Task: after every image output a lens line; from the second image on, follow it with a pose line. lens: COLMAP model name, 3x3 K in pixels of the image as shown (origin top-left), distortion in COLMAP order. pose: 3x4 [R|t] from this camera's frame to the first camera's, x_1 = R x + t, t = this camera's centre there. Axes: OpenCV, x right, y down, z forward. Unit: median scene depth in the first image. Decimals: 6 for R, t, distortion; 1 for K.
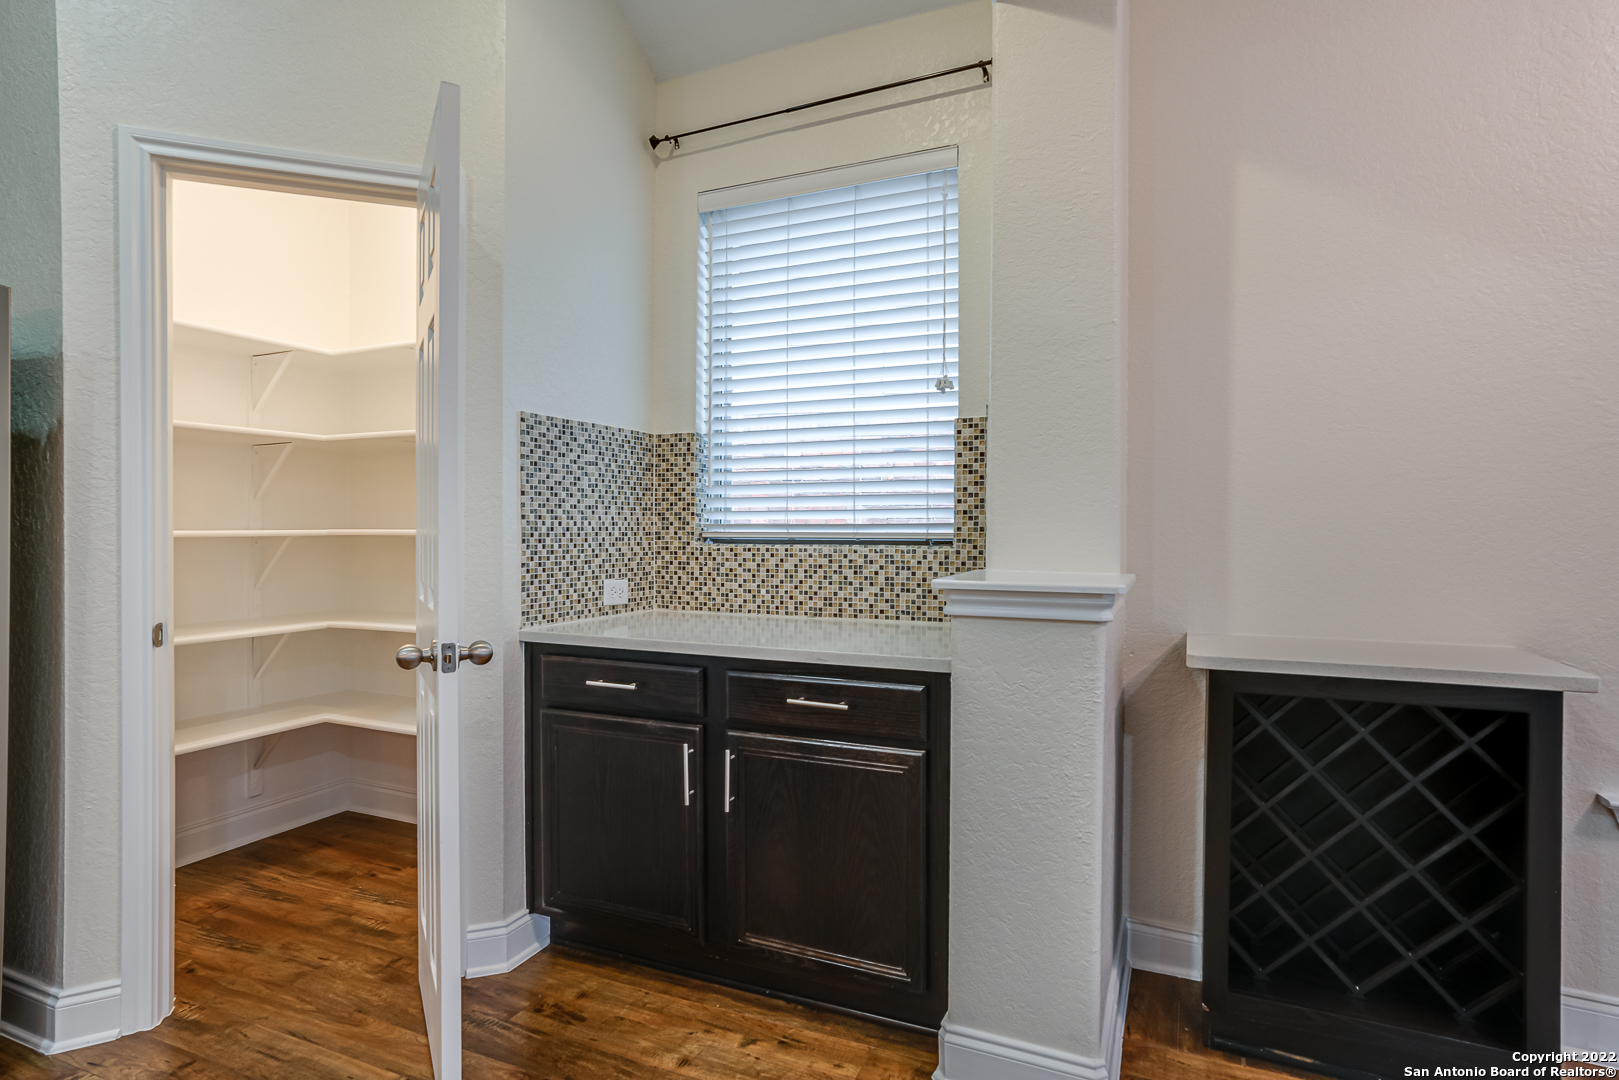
lens RADIAL K [[856.5, 0, 809.5], [0, 856.5, 540.0], [0, 0, 1]] dist [-0.042196, 0.038110]
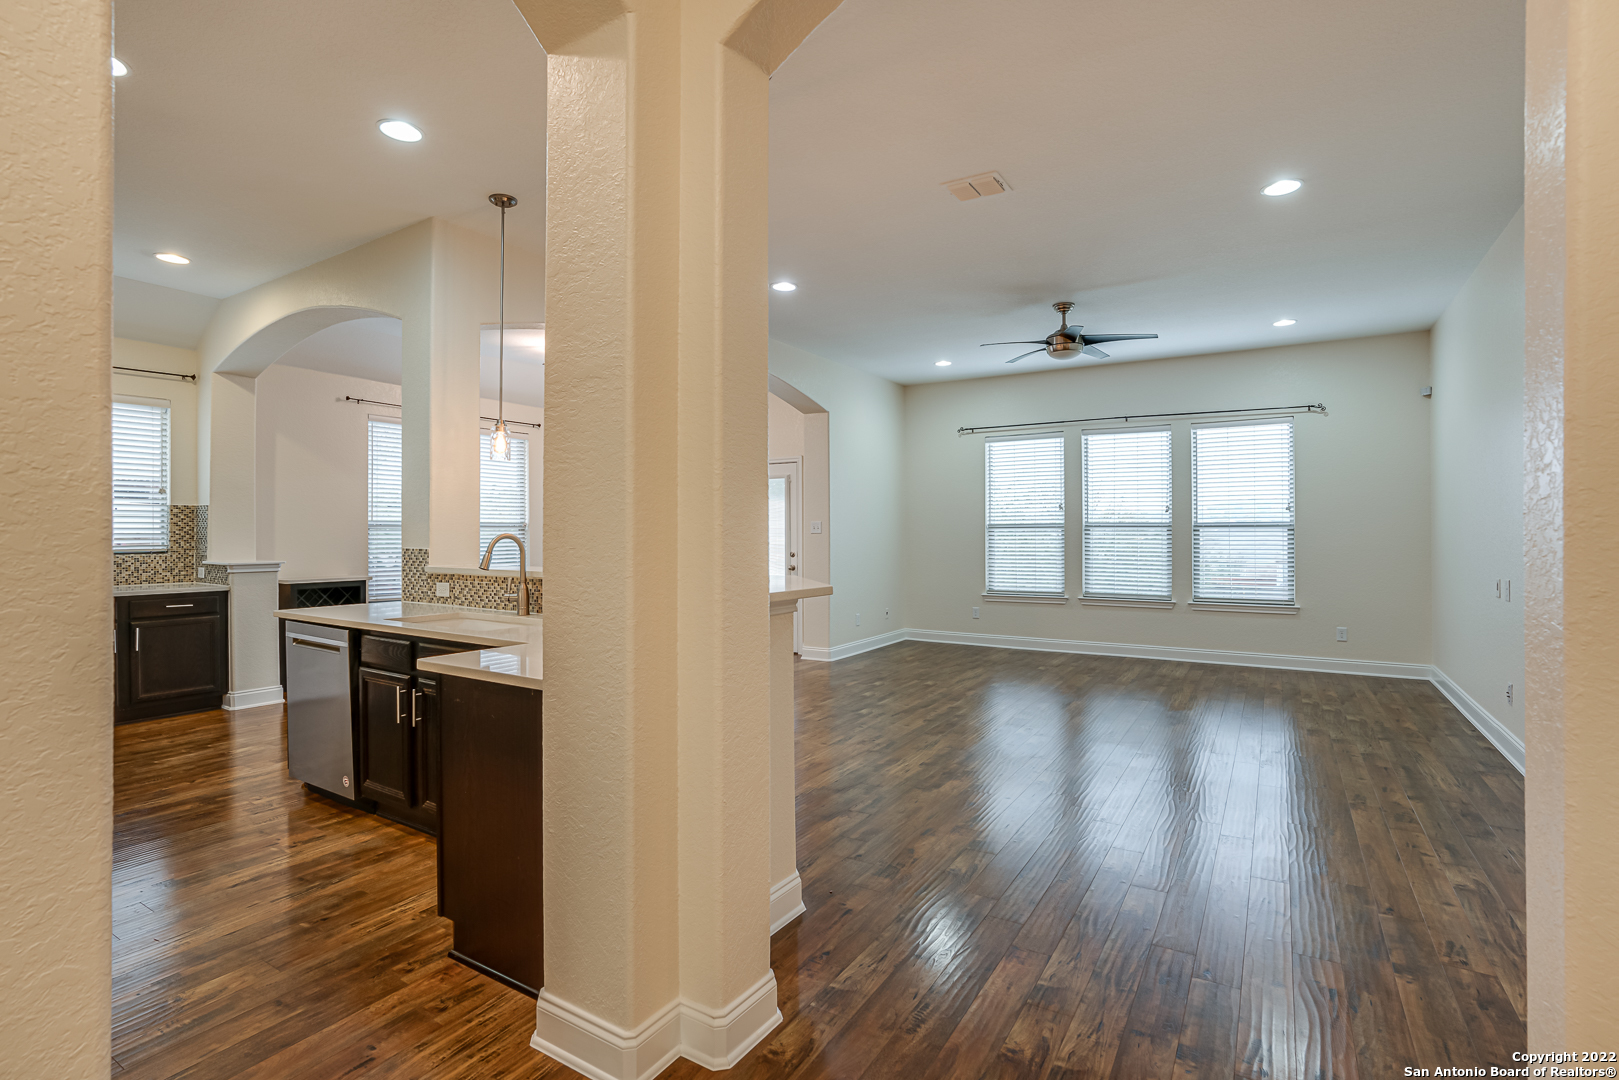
lens RADIAL K [[769.6, 0, 811.4], [0, 769.6, 532.6], [0, 0, 1]] dist [-0.054261, 0.027179]
pose [[0.137097, -0.004318, 0.990548, -1.733945], [0.013764, 0.999902, 0.002454, -0.033829], [-0.990462, 0.013297, 0.137143, -1.191479]]
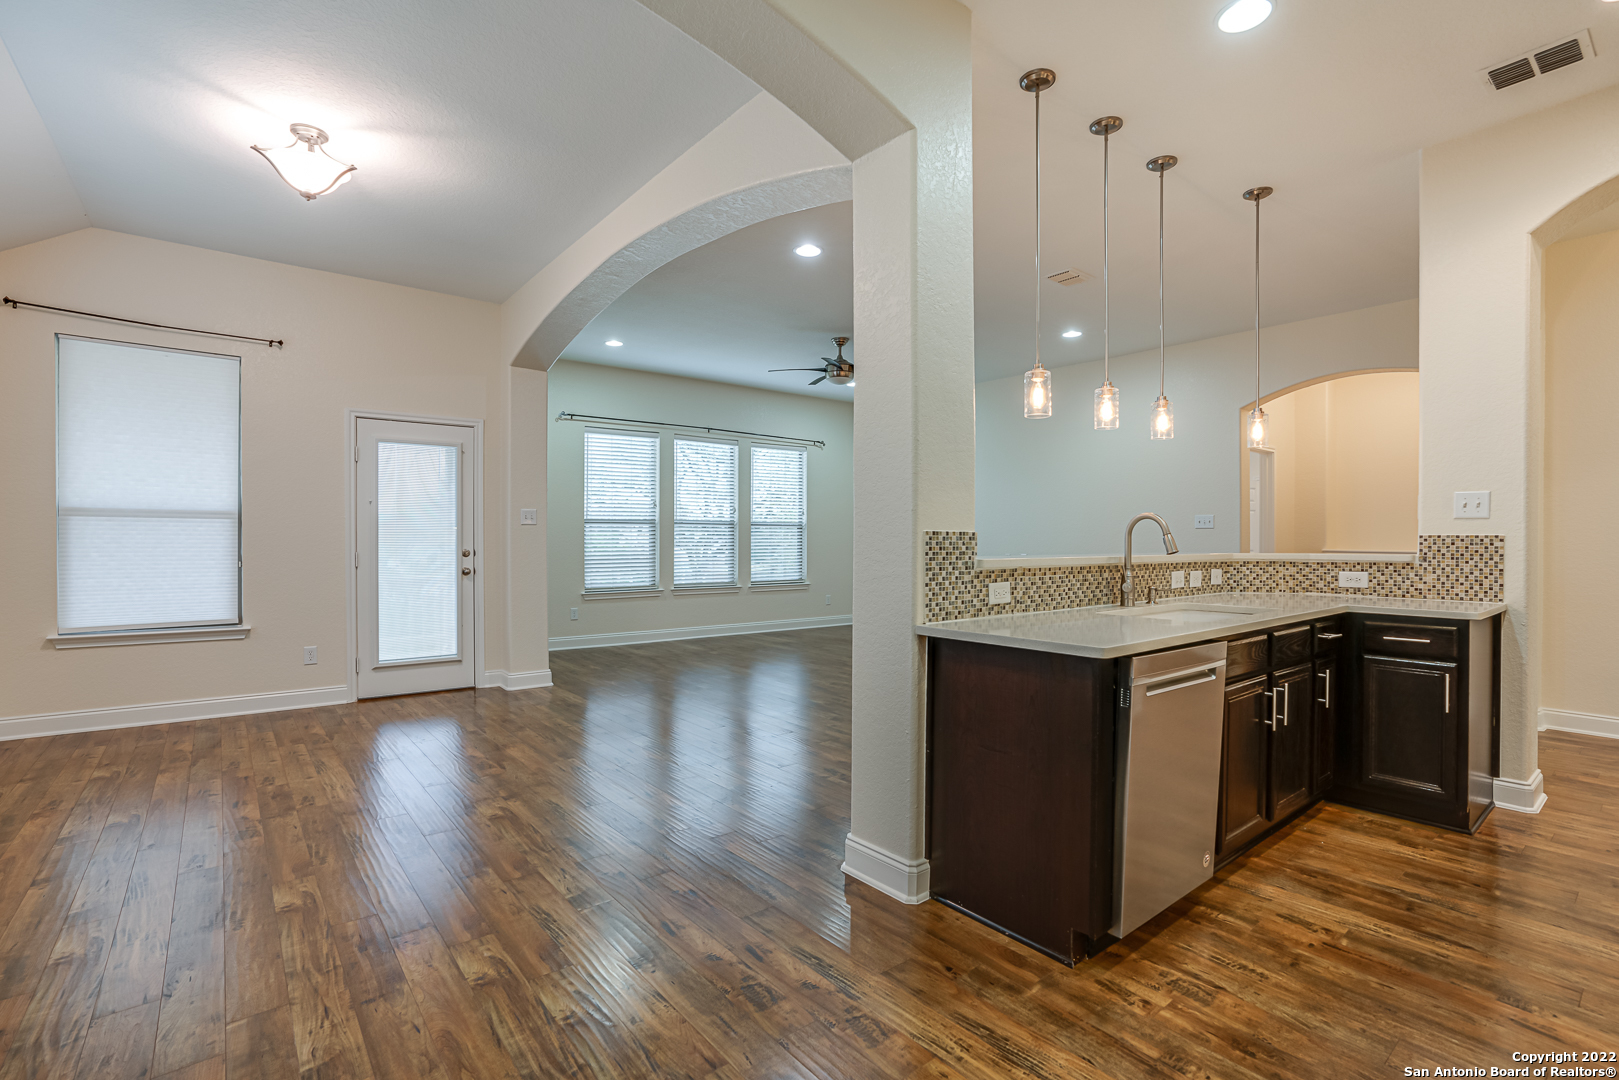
lens RADIAL K [[742.2, 0, 806.9], [0, 742.2, 546.9], [0, 0, 1]] dist [-0.056821, 0.024084]
pose [[-0.887034, -0.012312, 0.461539, -0.532795], [-0.001448, 0.999714, 0.023886, -0.010285], [-0.461701, 0.020519, -0.886798, 0.774380]]
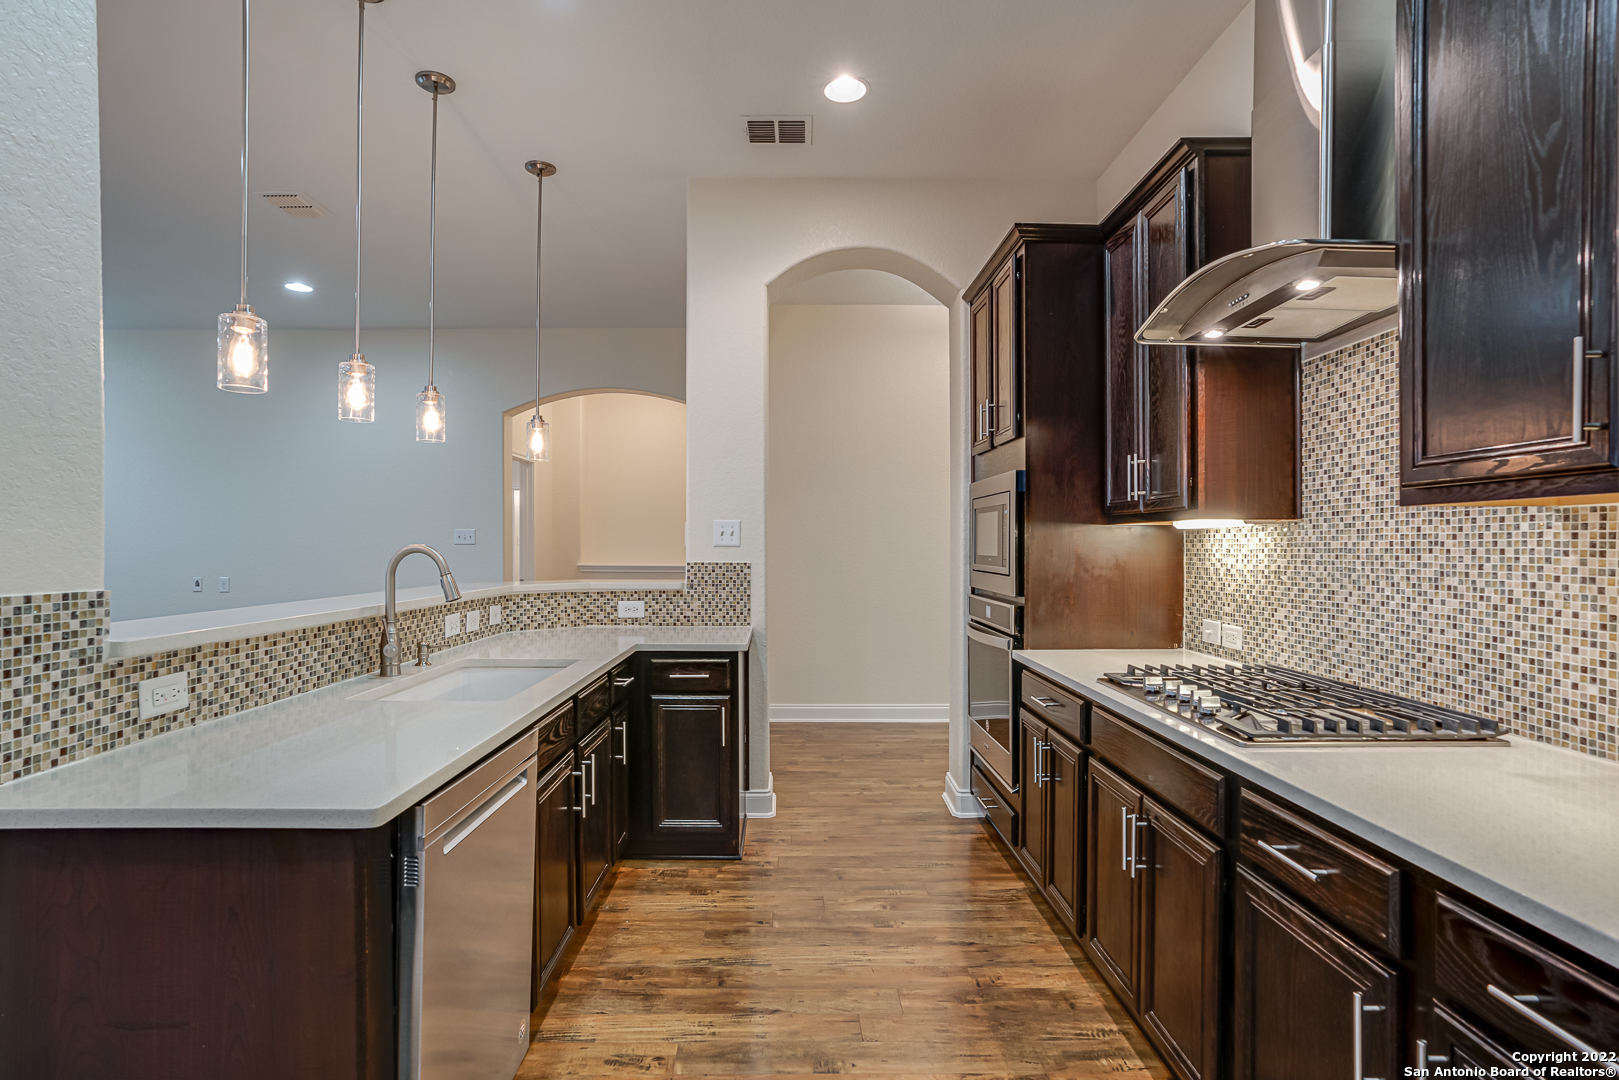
lens RADIAL K [[807.5, 0, 793.6], [0, 807.5, 548.1], [0, 0, 1]] dist [-0.050215, 0.031052]
pose [[-0.911228, -0.004583, -0.411877, -0.489988], [-0.011009, 0.999852, 0.013231, -0.048754], [0.411756, 0.016591, -0.911143, 0.508437]]
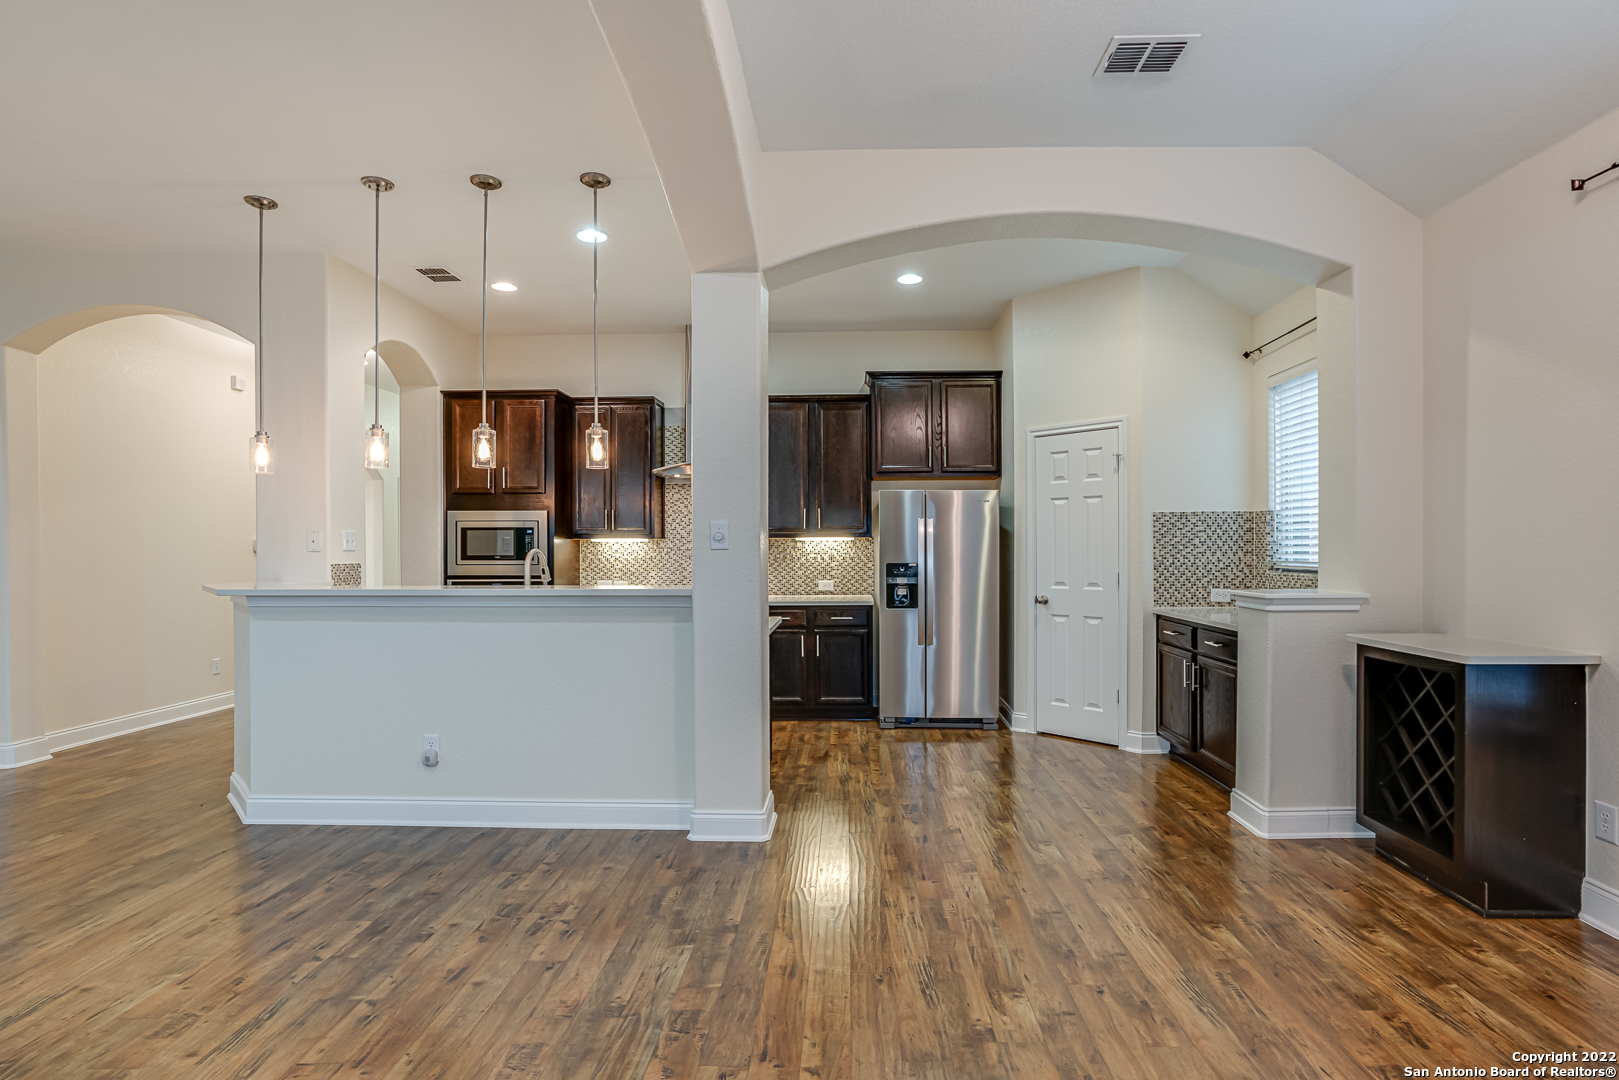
lens RADIAL K [[822.8, 0, 839.3], [0, 822.8, 550.3], [0, 0, 1]] dist [-0.027784, -0.000059]
pose [[0.390191, -0.003417, -0.920727, 1.193875], [-0.005071, 0.999970, -0.005860, -0.028056], [0.920720, 0.006955, 0.390162, -0.552887]]
